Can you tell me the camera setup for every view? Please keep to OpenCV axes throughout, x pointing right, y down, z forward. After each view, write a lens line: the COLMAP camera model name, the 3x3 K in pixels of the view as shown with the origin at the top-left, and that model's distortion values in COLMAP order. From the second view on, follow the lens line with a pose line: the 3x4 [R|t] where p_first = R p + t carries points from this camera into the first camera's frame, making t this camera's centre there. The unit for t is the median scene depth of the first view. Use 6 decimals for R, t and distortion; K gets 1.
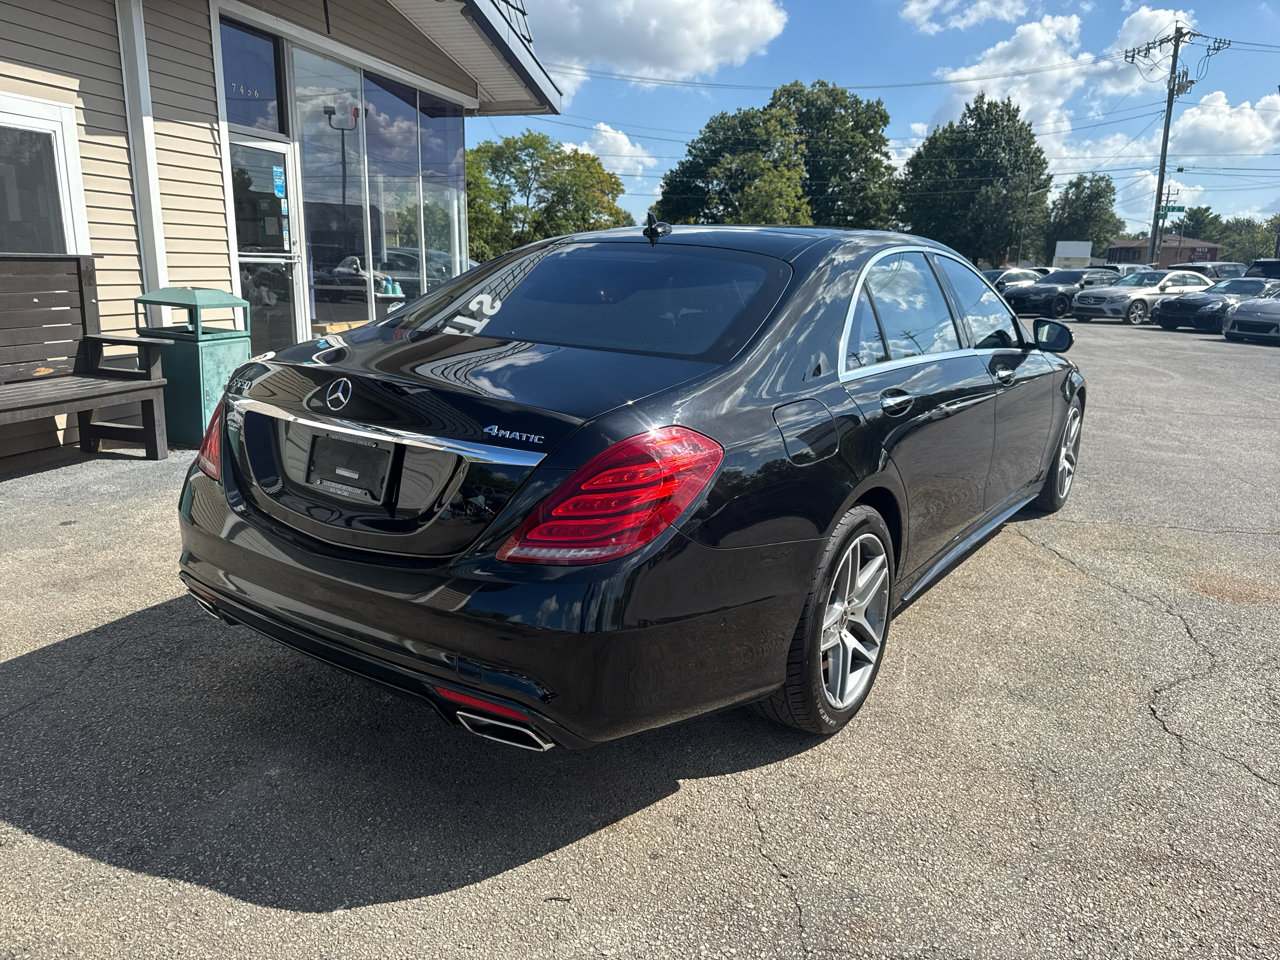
lens RADIAL K [[946.5, 0, 645.0], [0, 946.5, 481.2], [0, 0, 1]] dist [-0.035436, 0.004068]
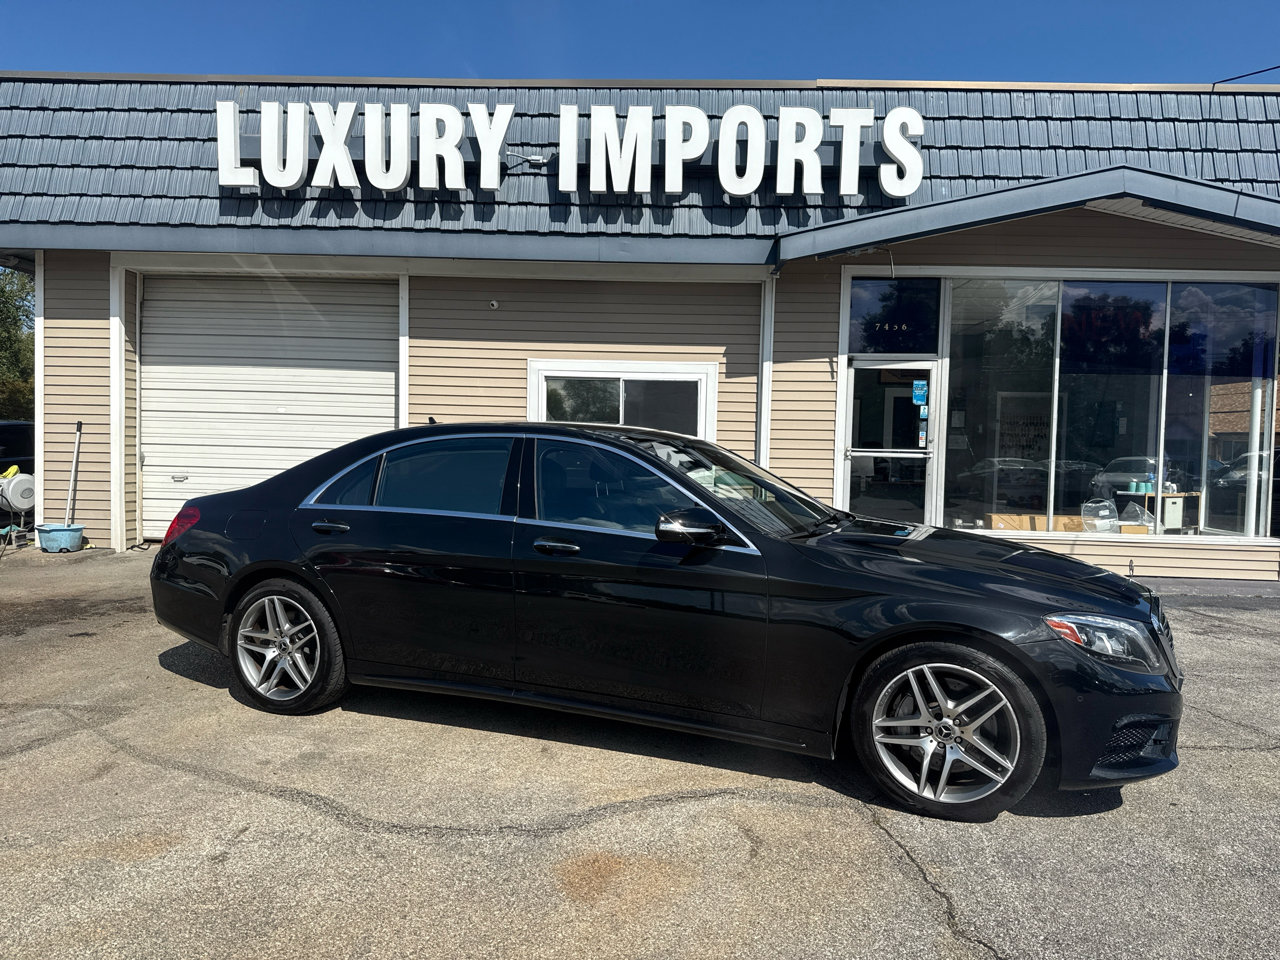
lens RADIAL K [[903.2, 0, 640.0], [0, 903.2, 480.0], [0, 0, 1]] dist [0.052693, -0.077761]
pose [[0.224861, 0.022120, -0.974140, 0.687899], [-0.228380, 0.973090, -0.030621, -0.086996], [0.947249, 0.229360, 0.223862, 0.410577]]
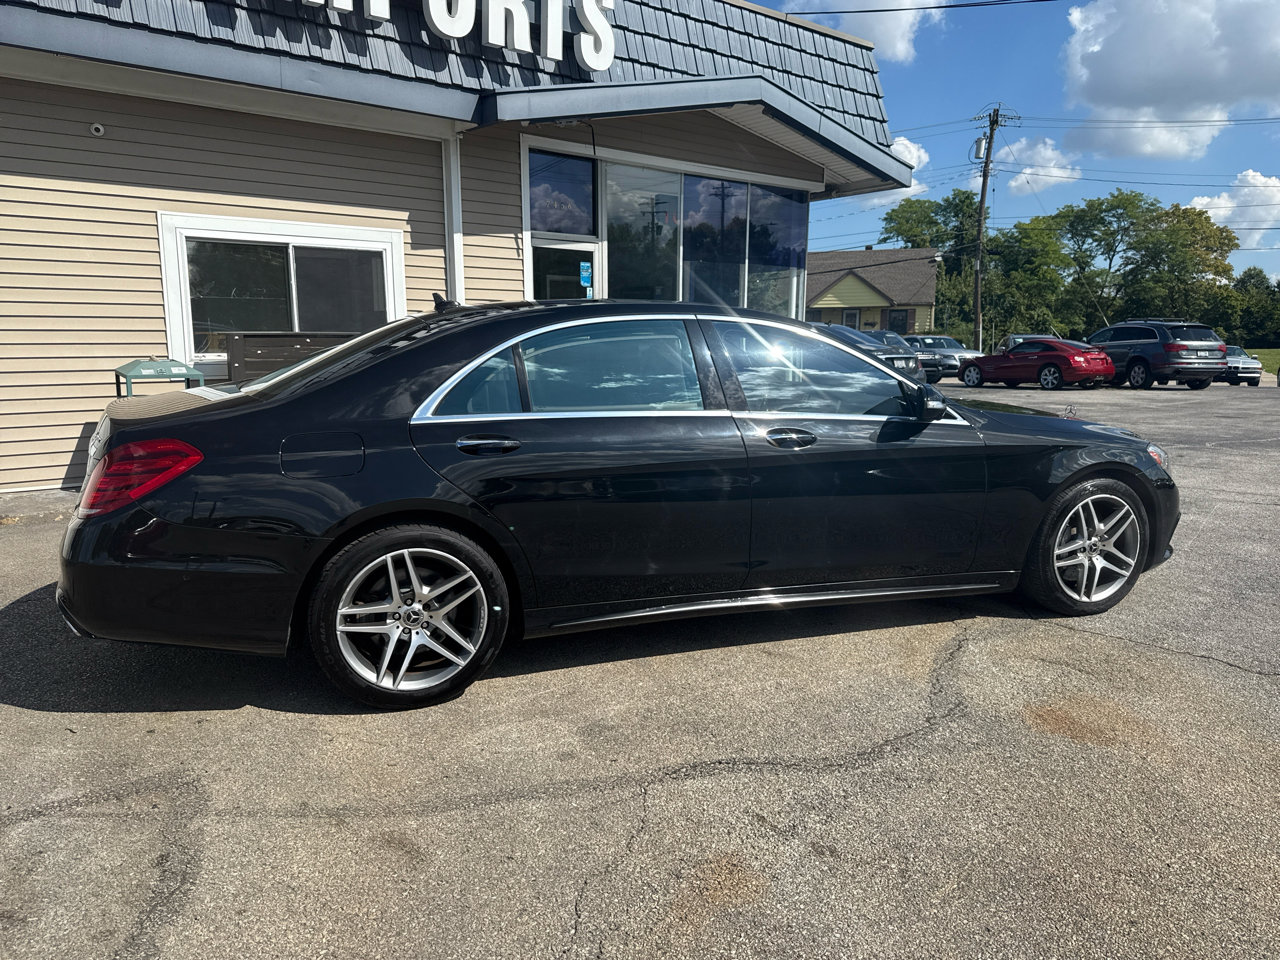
lens RADIAL K [[903.2, 0, 640.0], [0, 903.2, 480.0], [0, 0, 1]] dist [0.052693, -0.077761]
pose [[0.814634, 0.071946, -0.575496, 0.392630], [-0.110432, 0.993364, -0.032133, -0.009829], [0.569365, 0.089730, 0.817173, 0.065067]]
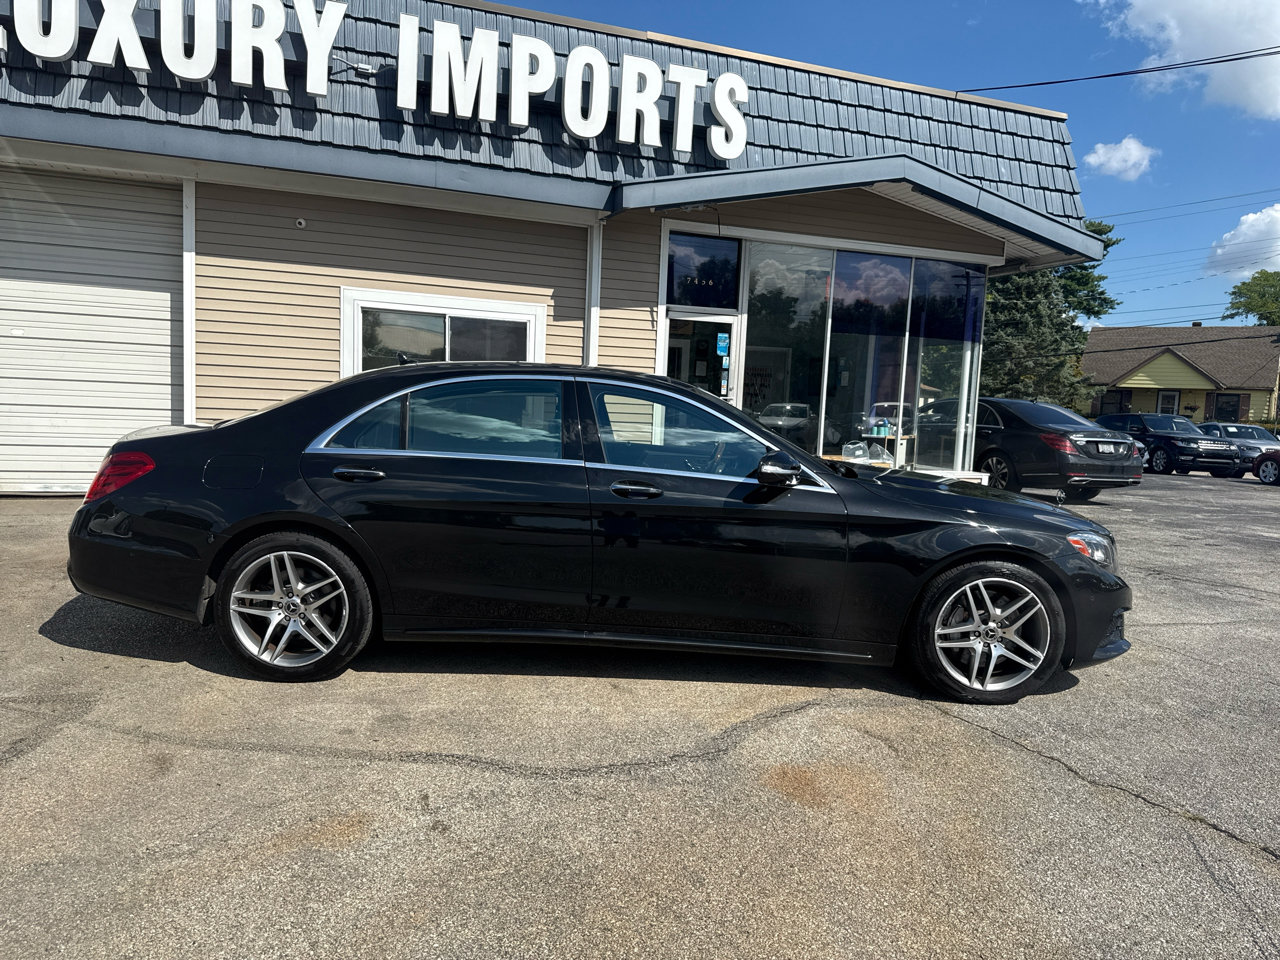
lens RADIAL K [[900.2, 0, 642.0], [0, 900.2, 480.4], [0, 0, 1]] dist [0.073882, -0.118385]
pose [[0.581505, 0.078535, -0.809743, 0.603248], [-0.206772, 0.976912, -0.053742, -0.033584], [0.786827, 0.198684, 0.584318, 0.189628]]
